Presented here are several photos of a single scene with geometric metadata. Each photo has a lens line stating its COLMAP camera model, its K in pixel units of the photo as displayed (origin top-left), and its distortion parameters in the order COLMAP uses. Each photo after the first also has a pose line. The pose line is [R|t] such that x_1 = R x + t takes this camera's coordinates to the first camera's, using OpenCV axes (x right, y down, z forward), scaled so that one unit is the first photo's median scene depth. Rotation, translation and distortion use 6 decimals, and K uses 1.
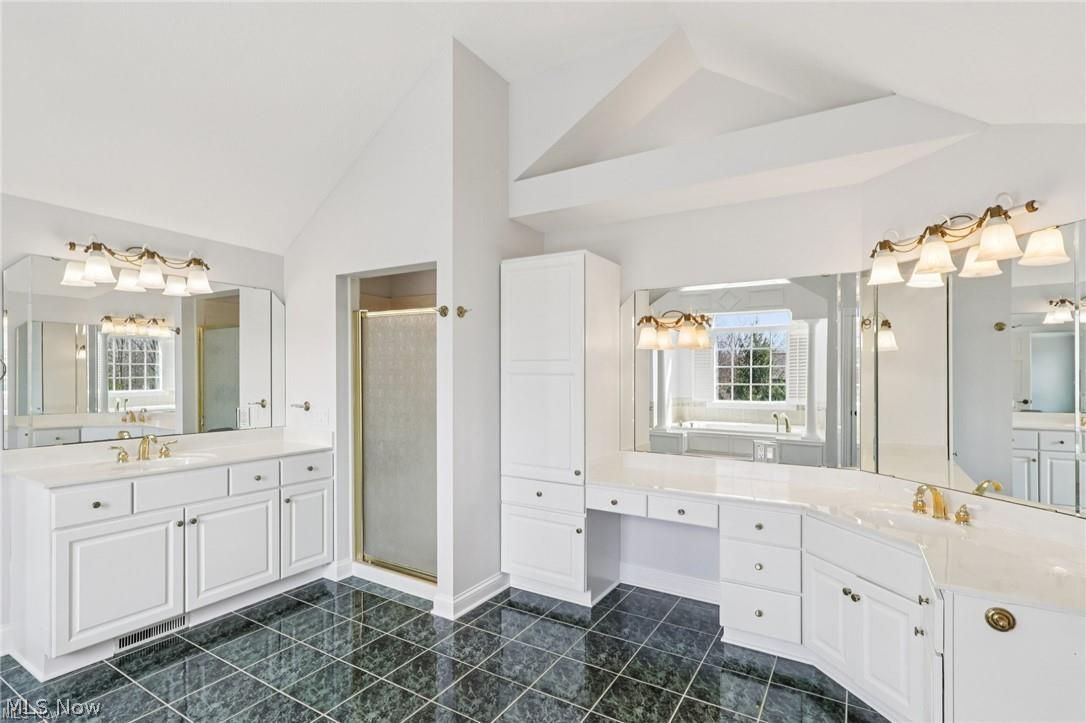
lens RADIAL K [[528.8, 0, 539.4], [0, 528.8, 366.2], [0, 0, 1]] dist [-0.003942, -0.000201]
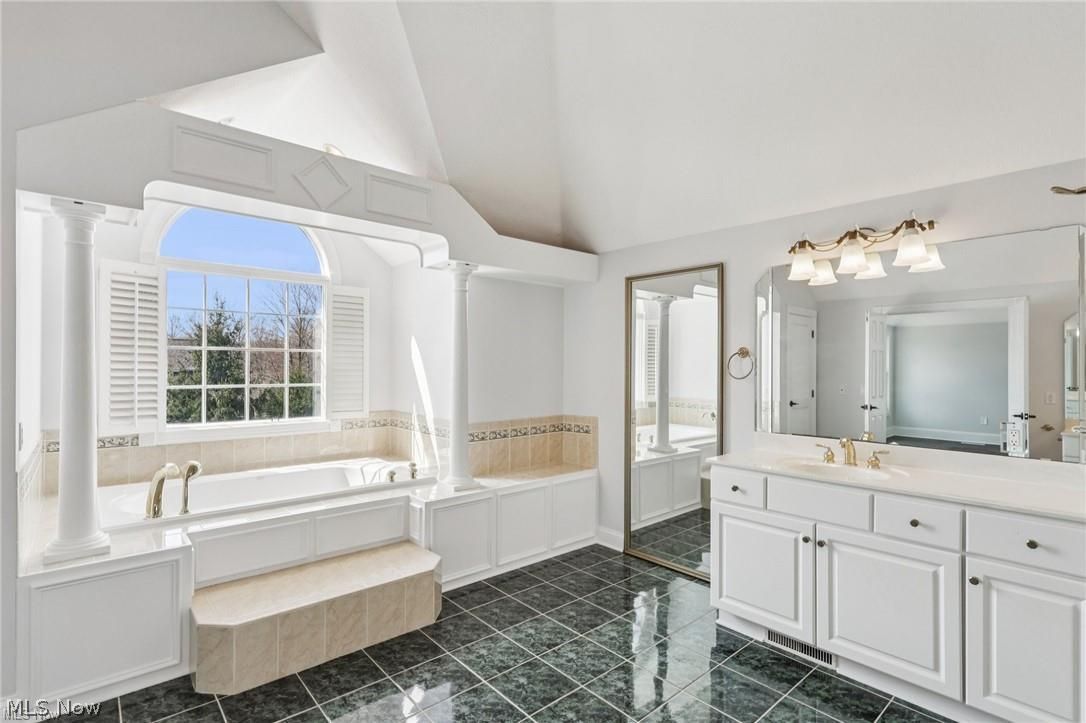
lens RADIAL K [[528.8, 0, 539.4], [0, 528.8, 366.2], [0, 0, 1]] dist [-0.003942, -0.000201]
pose [[-0.309993, -0.011053, -0.950675, 0.285620], [0.004203, 0.999907, -0.012996, 0.019533], [0.950730, -0.008025, -0.309917, 0.826045]]
